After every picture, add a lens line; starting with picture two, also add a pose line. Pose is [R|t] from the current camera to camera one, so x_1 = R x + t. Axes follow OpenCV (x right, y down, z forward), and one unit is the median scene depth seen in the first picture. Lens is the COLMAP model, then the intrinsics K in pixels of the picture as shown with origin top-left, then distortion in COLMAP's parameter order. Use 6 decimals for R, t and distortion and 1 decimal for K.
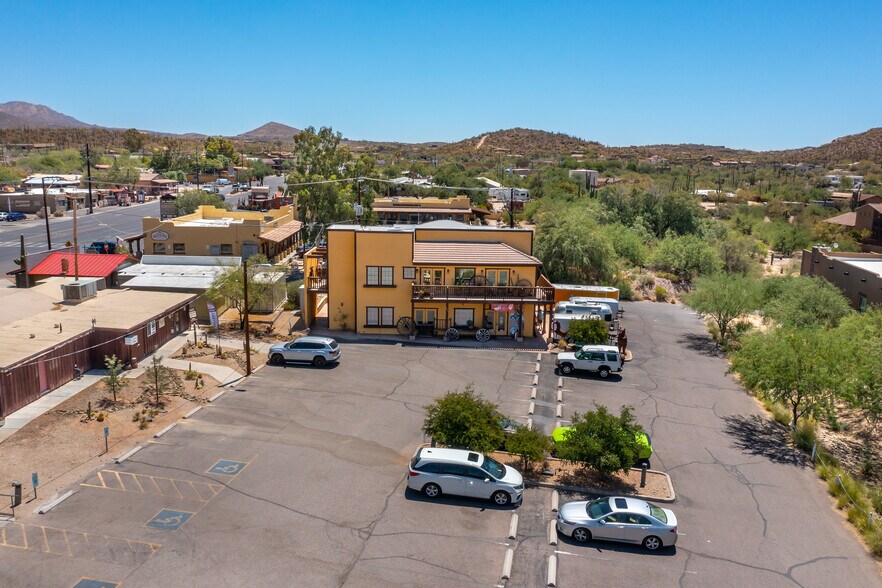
lens RADIAL K [[699.8, 0, 441.0], [0, 699.8, 294.0], [0, 0, 1]] dist [0.004839, 0.001100]
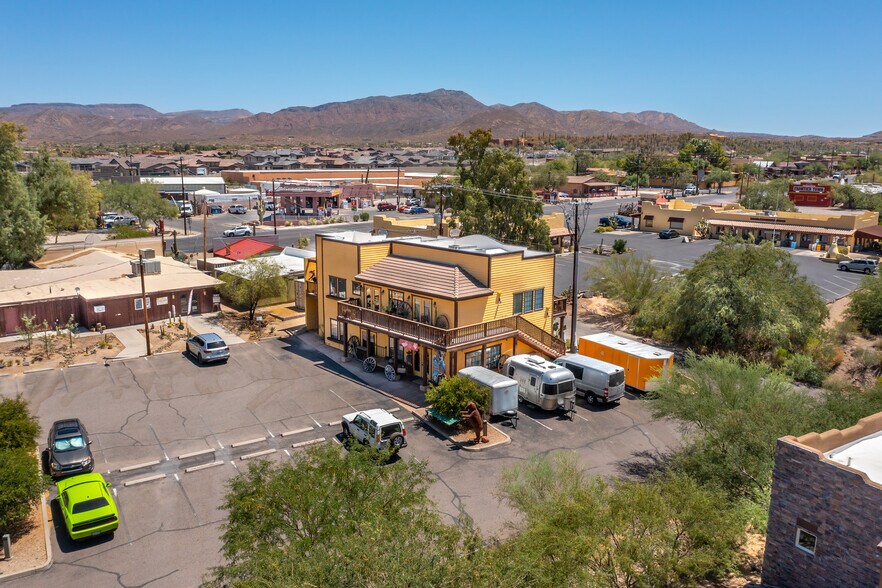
lens RADIAL K [[699.8, 0, 441.0], [0, 699.8, 294.0], [0, 0, 1]] dist [0.004839, 0.001100]
pose [[0.675881, 0.132681, -0.724969, 0.687572], [-0.135800, 0.989239, 0.054441, -0.087296], [0.724391, 0.061656, 0.686627, 0.455705]]
